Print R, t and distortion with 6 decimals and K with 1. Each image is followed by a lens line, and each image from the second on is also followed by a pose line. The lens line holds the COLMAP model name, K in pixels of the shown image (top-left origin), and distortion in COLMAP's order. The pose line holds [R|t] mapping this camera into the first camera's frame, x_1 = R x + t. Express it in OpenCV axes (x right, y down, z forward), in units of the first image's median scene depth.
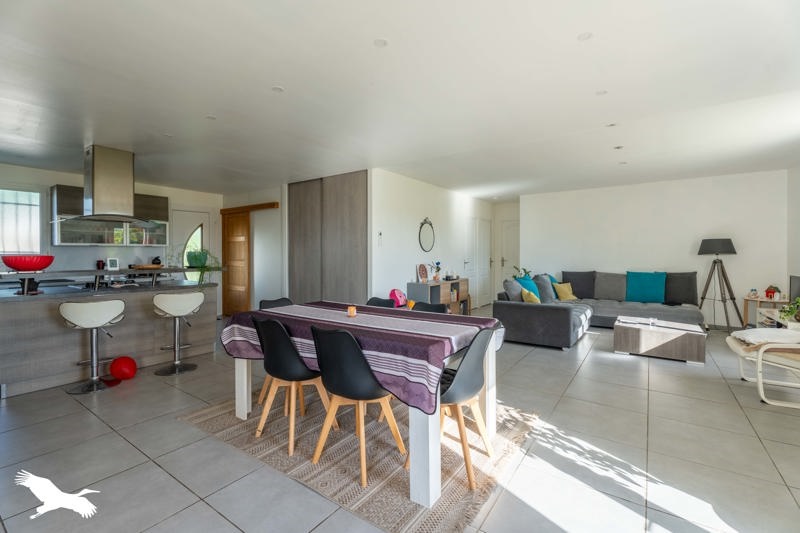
lens RADIAL K [[374.4, 0, 397.3], [0, 374.4, 259.6], [0, 0, 1]] dist [-0.004039, -0.000203]
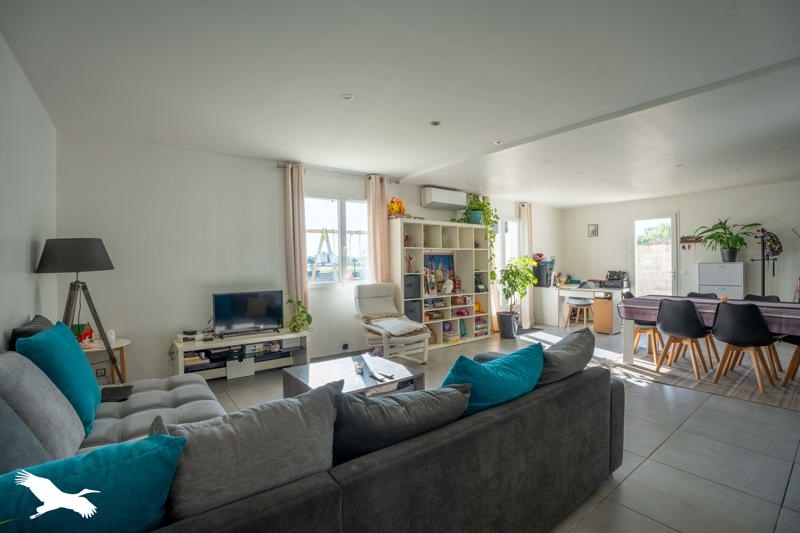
lens RADIAL K [[374.4, 0, 399.2], [0, 374.4, 264.5], [0, 0, 1]] dist [-0.004039, -0.000203]
pose [[-0.949420, 0.017922, 0.313498, 0.334126], [0.023549, 0.999622, 0.014171, -0.019486], [-0.313126, 0.020837, -0.949483, 1.328898]]
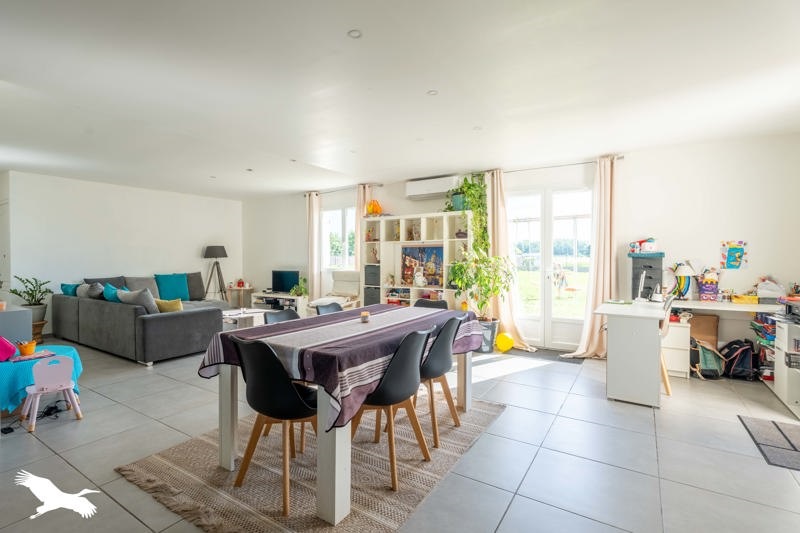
lens RADIAL K [[374.4, 0, 398.4], [0, 374.4, 265.8], [0, 0, 1]] dist [-0.004039, -0.000203]
pose [[-0.033550, -0.021866, 0.999198, -0.463376], [0.020823, 0.999528, 0.022573, -0.001763], [-0.999220, 0.021564, -0.033078, 0.413302]]
